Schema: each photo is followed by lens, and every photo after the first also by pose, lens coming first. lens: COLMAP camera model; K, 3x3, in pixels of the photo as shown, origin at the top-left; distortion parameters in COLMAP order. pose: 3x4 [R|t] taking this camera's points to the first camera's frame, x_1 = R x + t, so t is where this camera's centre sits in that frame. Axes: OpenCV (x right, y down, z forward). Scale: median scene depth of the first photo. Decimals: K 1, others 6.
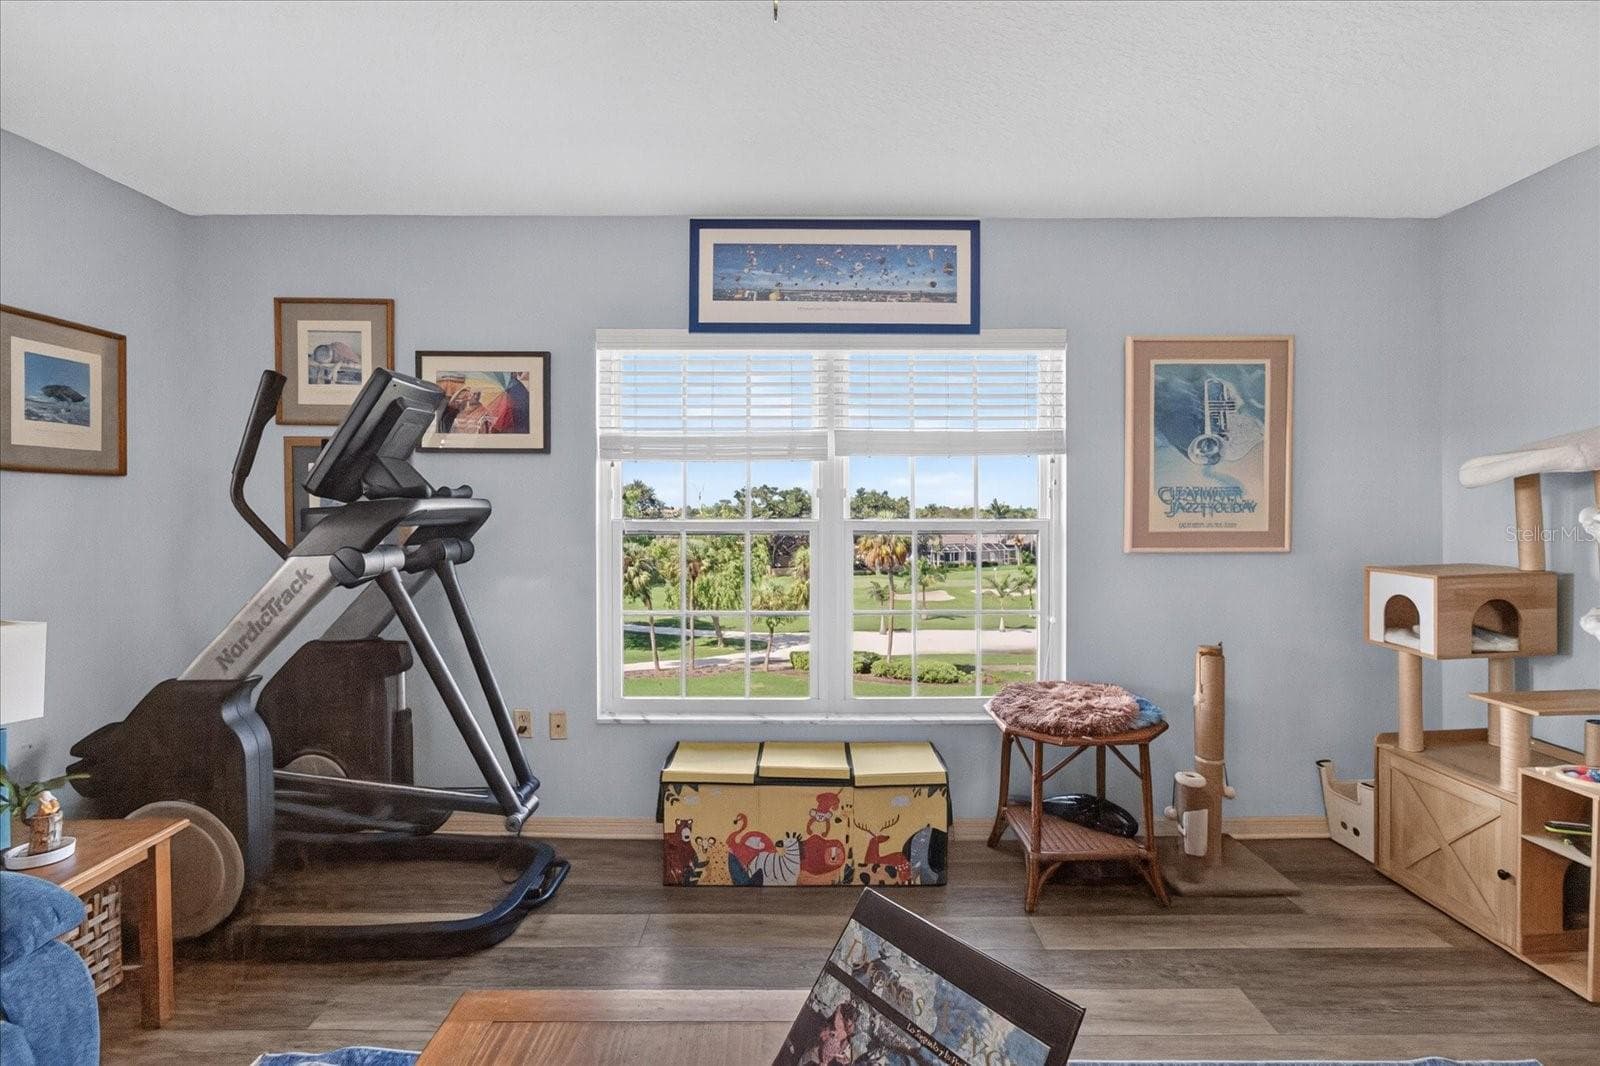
lens RADIAL K [[742.0, 0, 807.3], [0, 742.0, 517.5], [0, 0, 1]] dist [-0.010624, 0.005926]
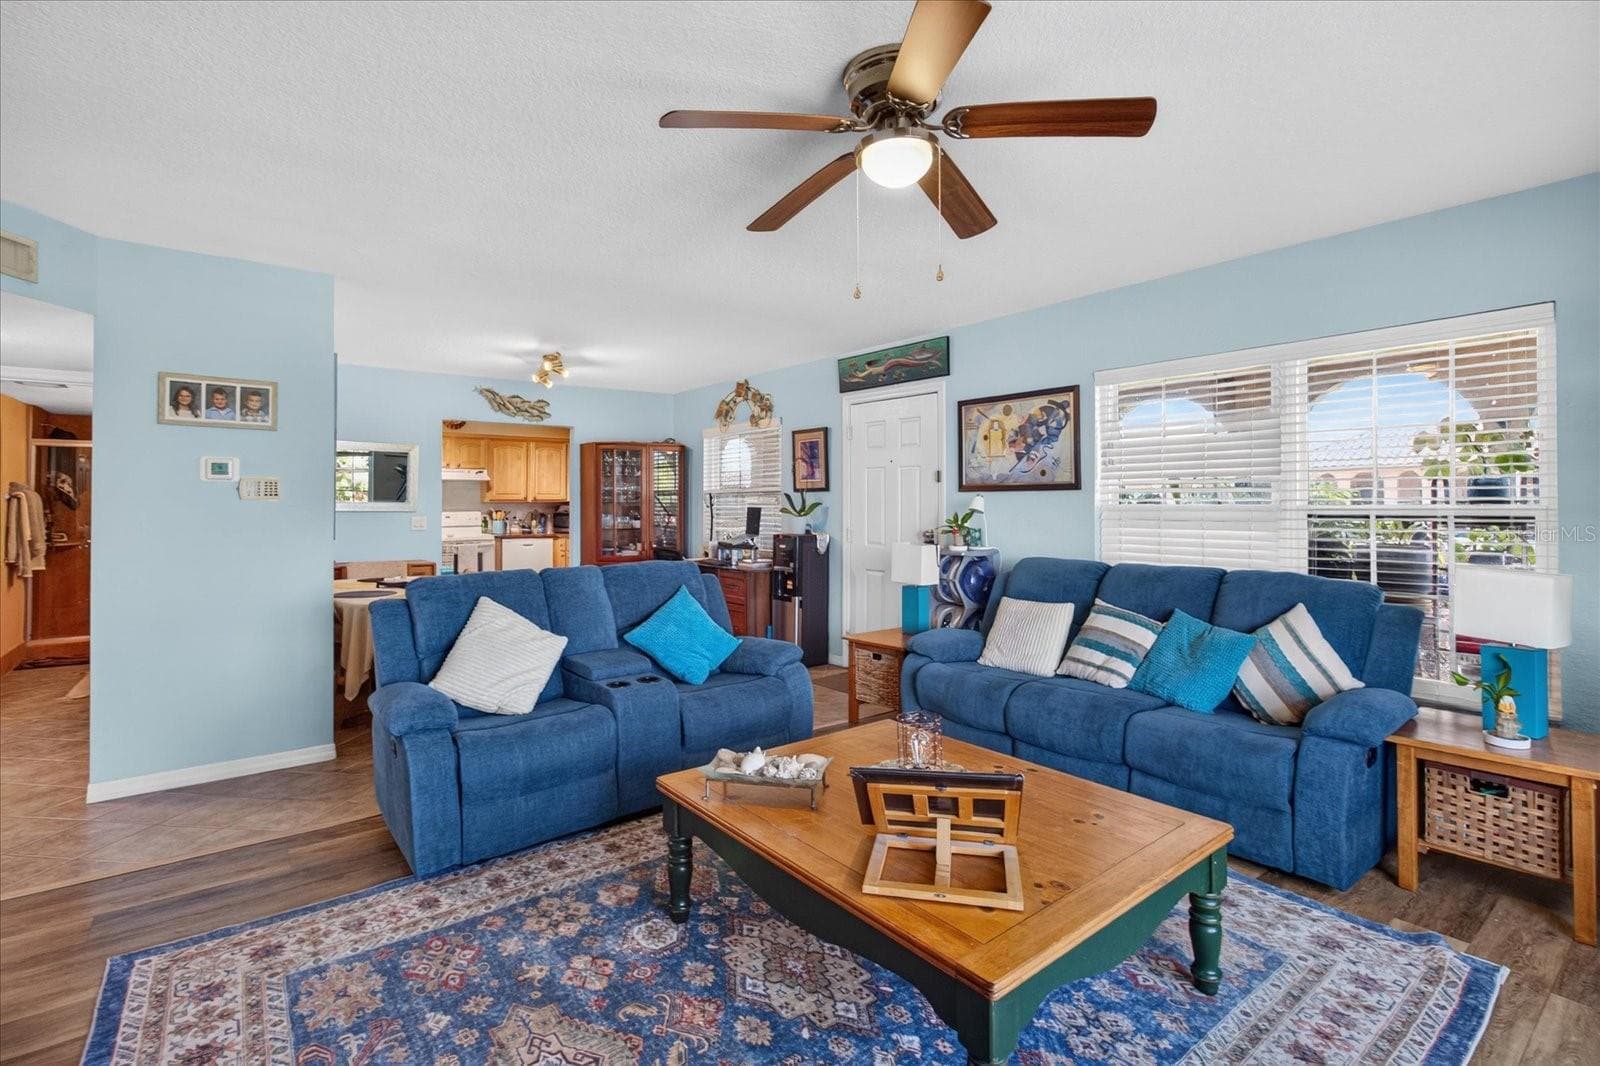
lens RADIAL K [[749.4, 0, 805.5], [0, 749.4, 506.2], [0, 0, 1]] dist [-0.005138, -0.000247]
pose [[-0.784490, 0.007681, -0.620094, 0.507376], [-0.002738, 0.999871, 0.015848, -0.000611], [0.620136, 0.014131, -0.784367, 0.754649]]
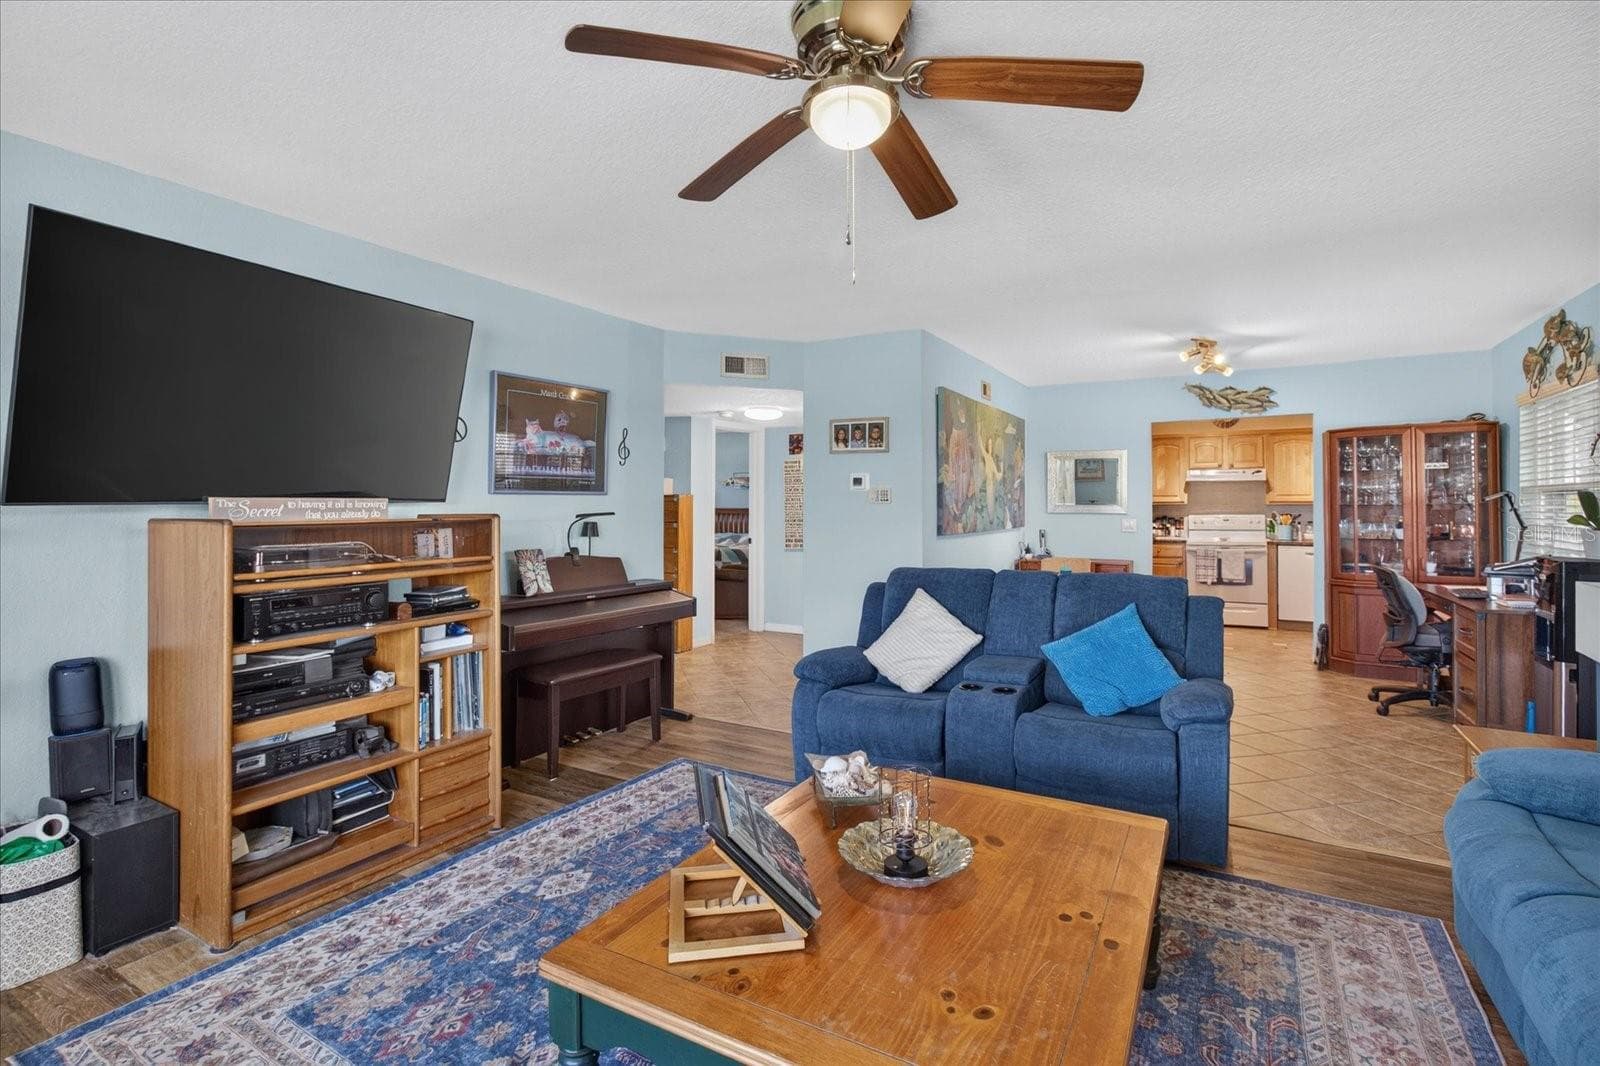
lens RADIAL K [[749.4, 0, 805.5], [0, 749.4, 506.2], [0, 0, 1]] dist [-0.005138, -0.000247]
pose [[-0.867293, 0.003772, 0.497784, -0.269978], [0.009984, 0.999902, 0.009819, -0.002336], [-0.497699, 0.013486, -0.867245, 0.807739]]
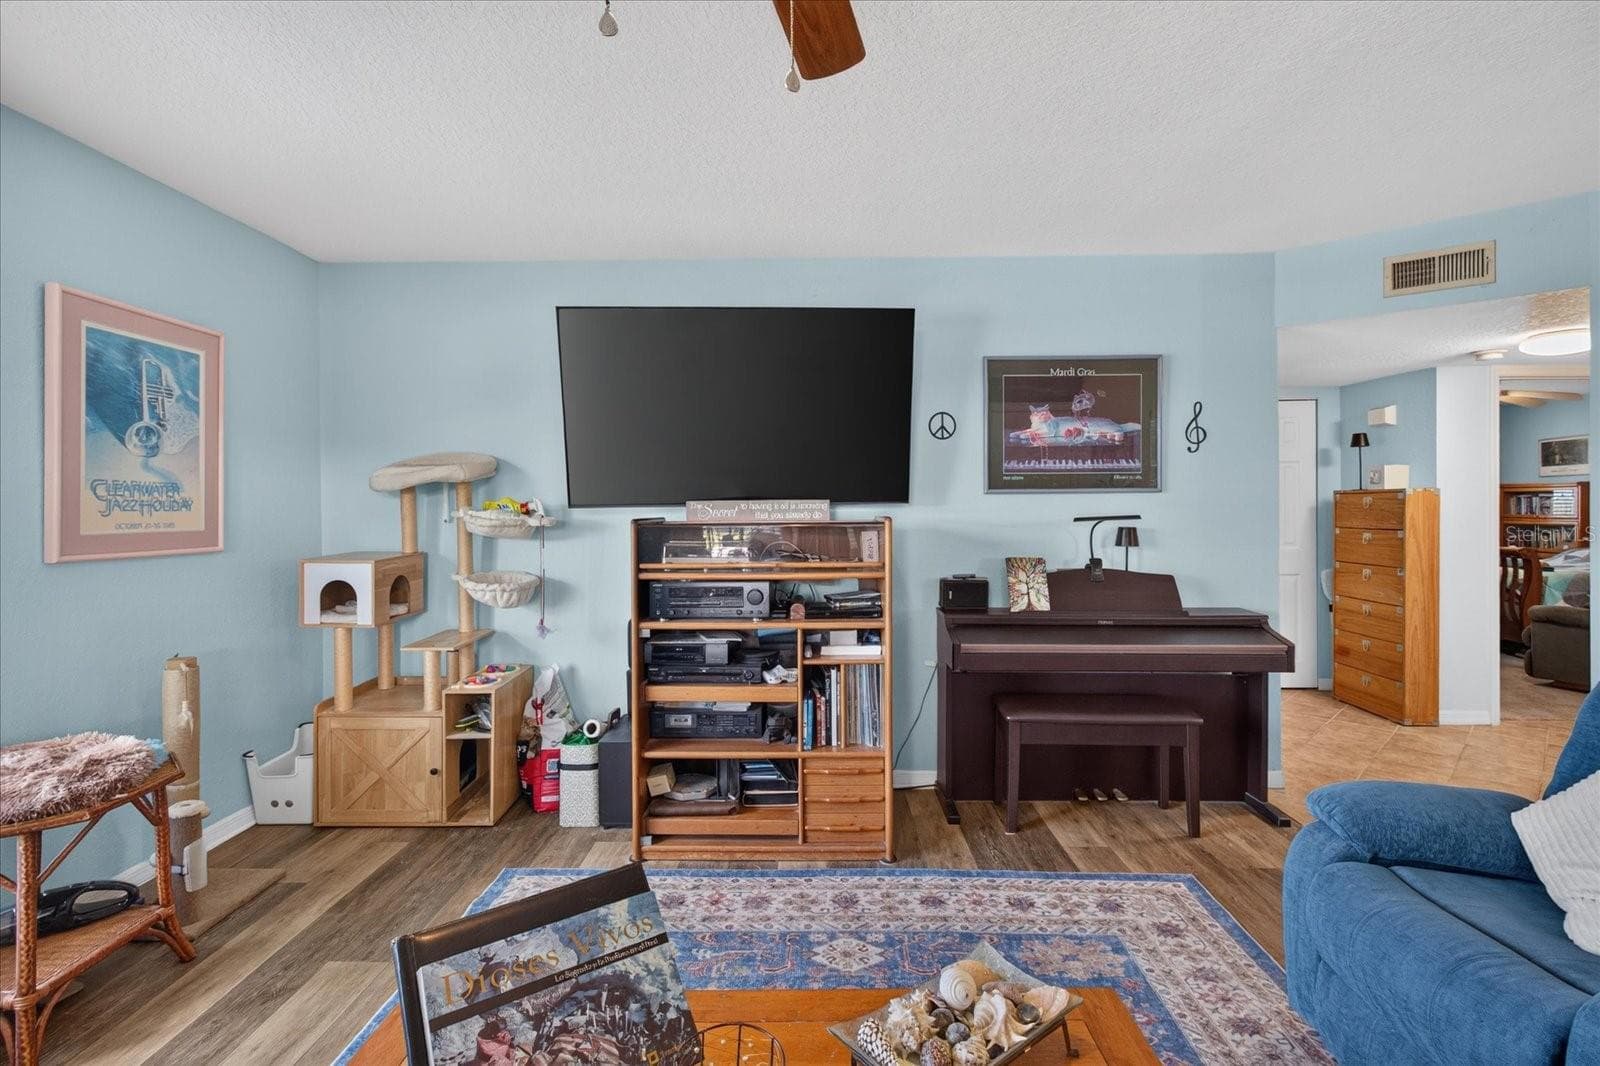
lens RADIAL K [[749.9, 0, 800.4], [0, 749.9, 509.3], [0, 0, 1]] dist [-0.033375, 0.028859]
pose [[0.017317, -0.000025, 0.999850, -0.327341], [0.015772, 0.999876, -0.000248, 0.003522], [-0.999726, 0.015774, 0.017315, 0.213963]]
